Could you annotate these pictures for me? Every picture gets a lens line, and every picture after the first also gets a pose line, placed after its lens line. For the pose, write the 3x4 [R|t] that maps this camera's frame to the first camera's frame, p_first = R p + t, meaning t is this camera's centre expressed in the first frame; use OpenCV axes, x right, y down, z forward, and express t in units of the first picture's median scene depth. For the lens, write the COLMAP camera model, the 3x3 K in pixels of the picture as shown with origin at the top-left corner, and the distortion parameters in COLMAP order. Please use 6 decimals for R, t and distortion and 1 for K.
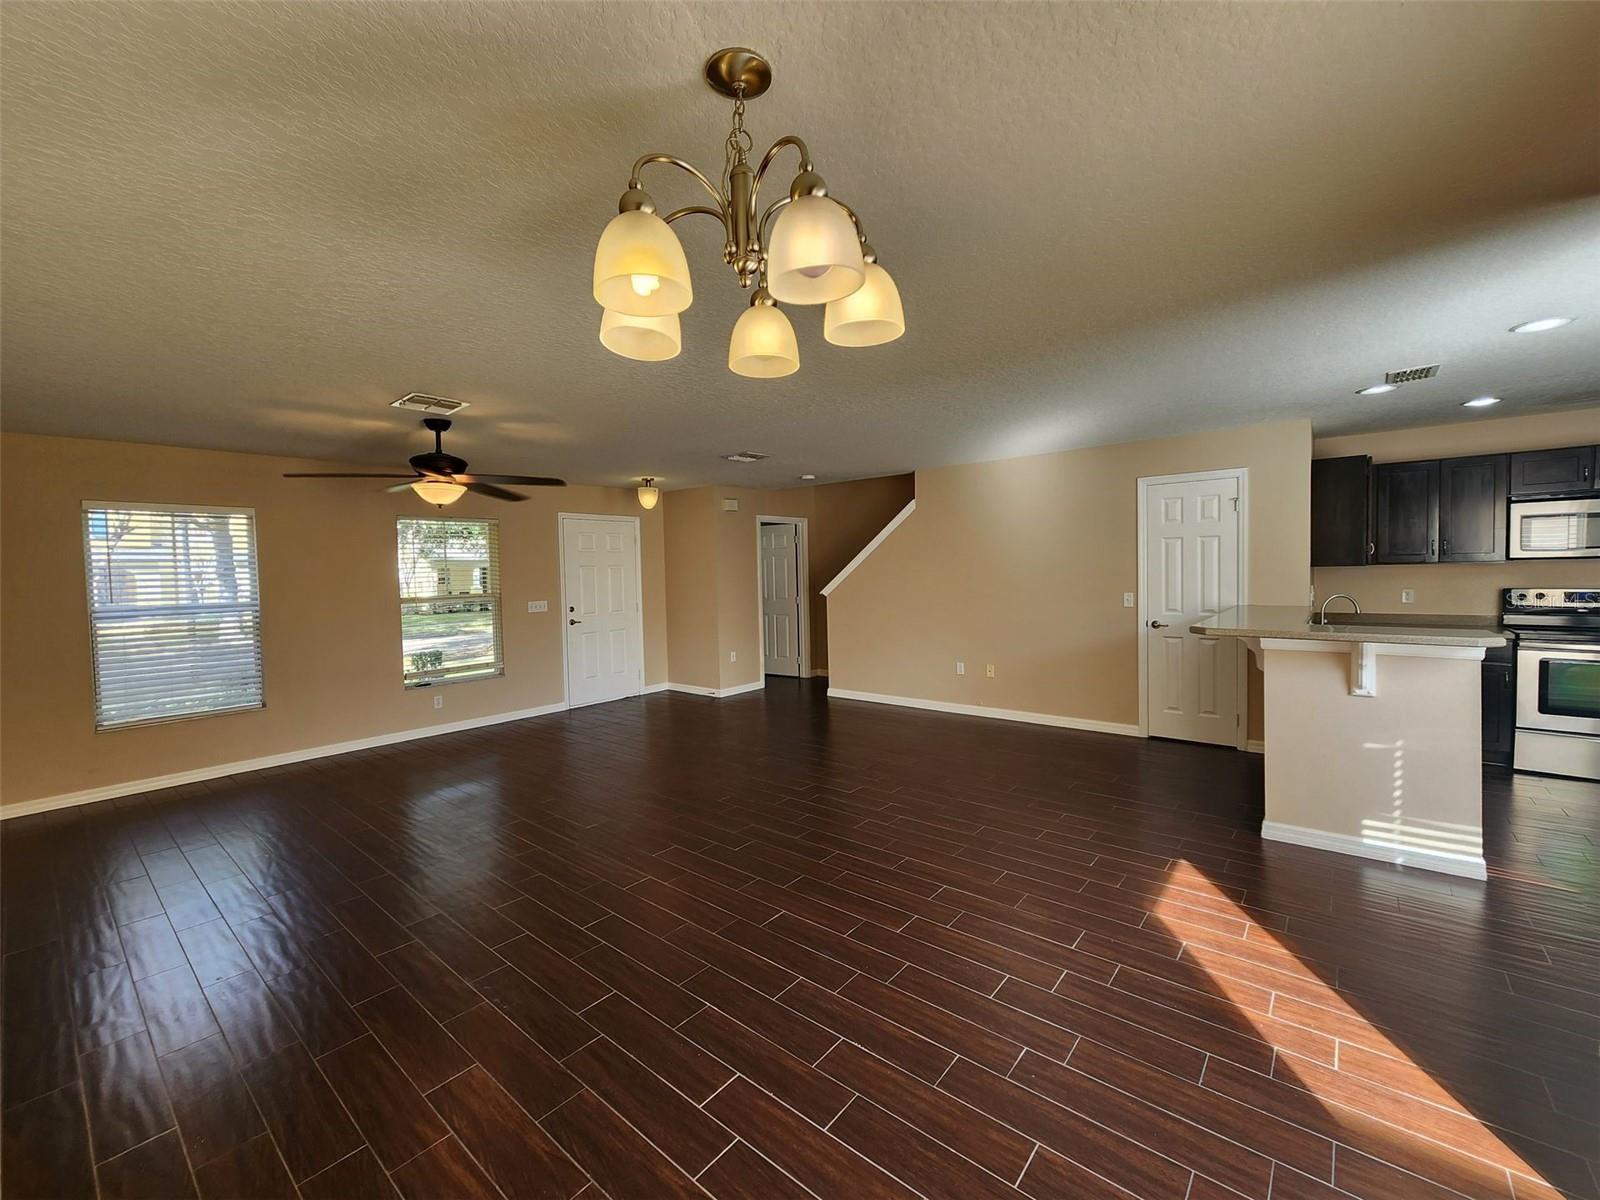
lens RADIAL K [[650.7, 0, 793.9], [0, 650.7, 589.4], [0, 0, 1]] dist [-0.002978, 0.000712]
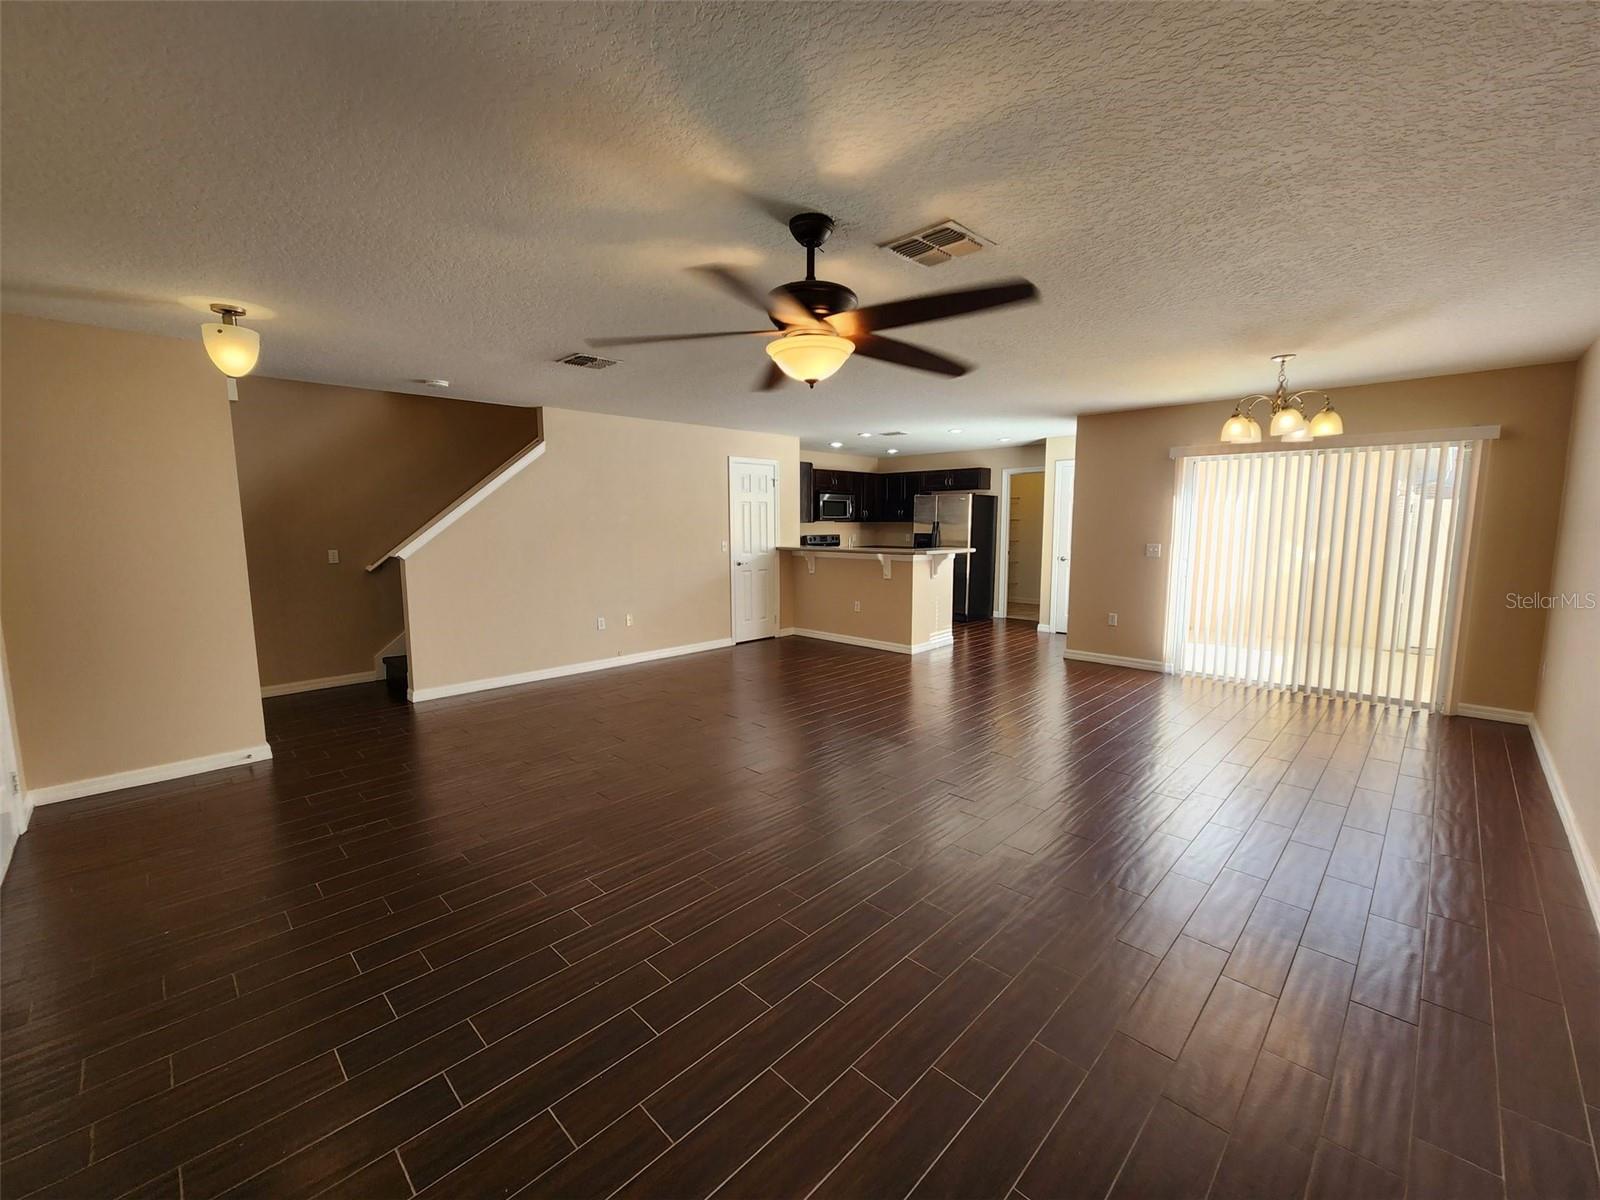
lens RADIAL K [[650.7, 0, 789.3], [0, 650.7, 601.2], [0, 0, 1]] dist [-0.002978, 0.000712]
pose [[0.088785, -0.100834, 0.990934, -0.903690], [0.034361, 0.994581, 0.098126, 0.001069], [-0.995458, 0.025337, 0.091768, 0.816589]]
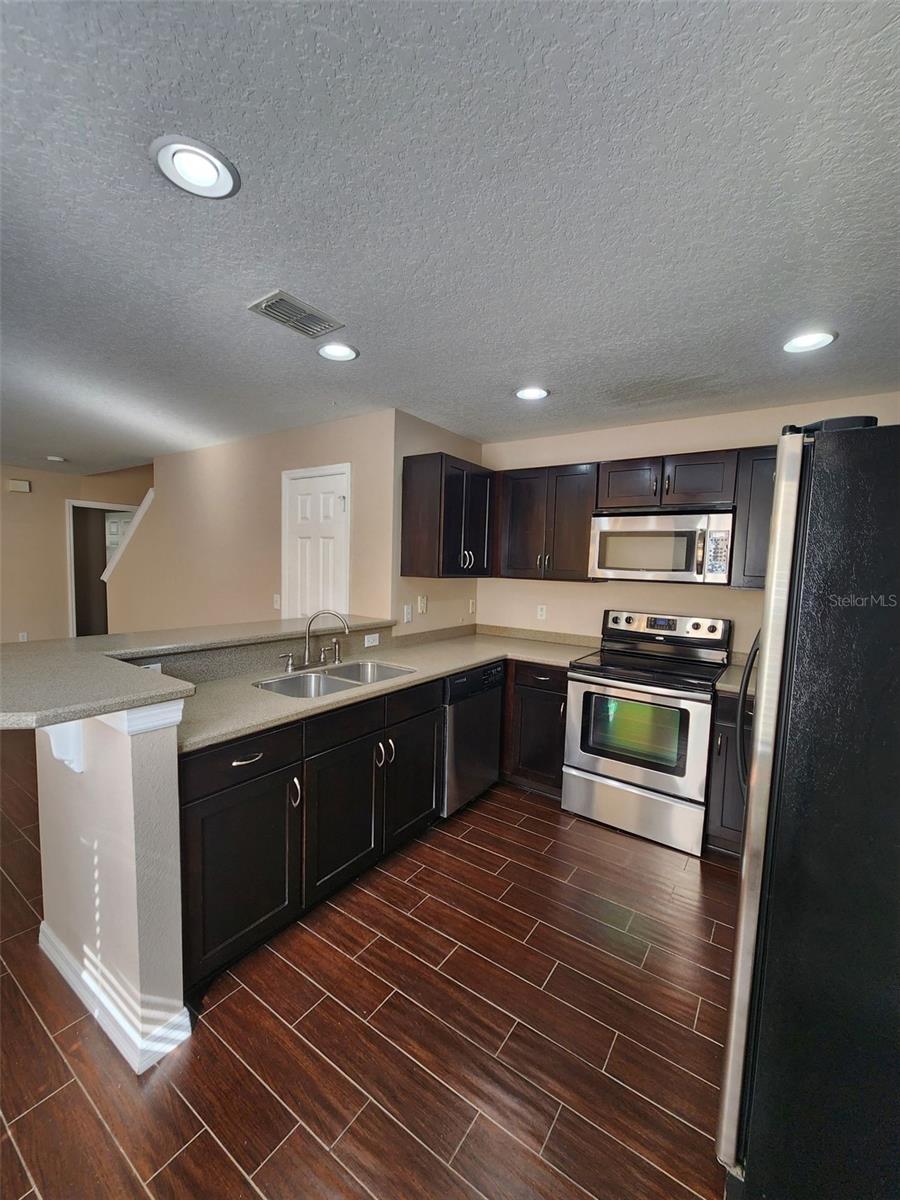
lens RADIAL K [[488.0, 0, 453.1], [0, 488.0, 600.4], [0, 0, 1]] dist [-0.002978, 0.000712]
pose [[0.995744, 0.041344, 0.082366, 0.785623], [-0.045736, 0.997591, 0.052165, -0.039441], [-0.080011, -0.055710, 0.995236, 0.308759]]
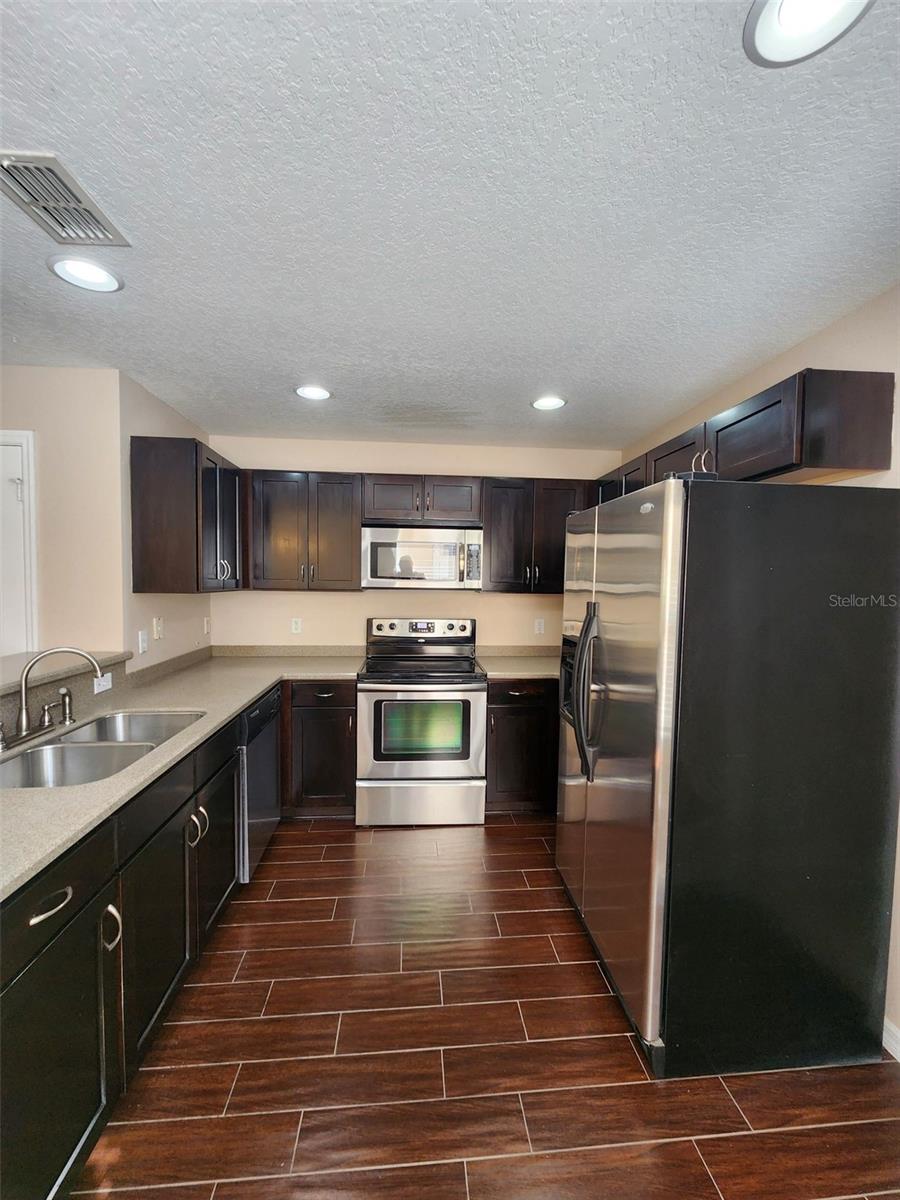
lens RADIAL K [[488.0, 0, 448.2], [0, 488.0, 599.5], [0, 0, 1]] dist [-0.002978, 0.000712]
pose [[0.716975, -0.002934, 0.697093, 0.653074], [-0.009709, 0.999852, 0.014194, -0.038207], [-0.697032, -0.016945, 0.716840, 0.390252]]
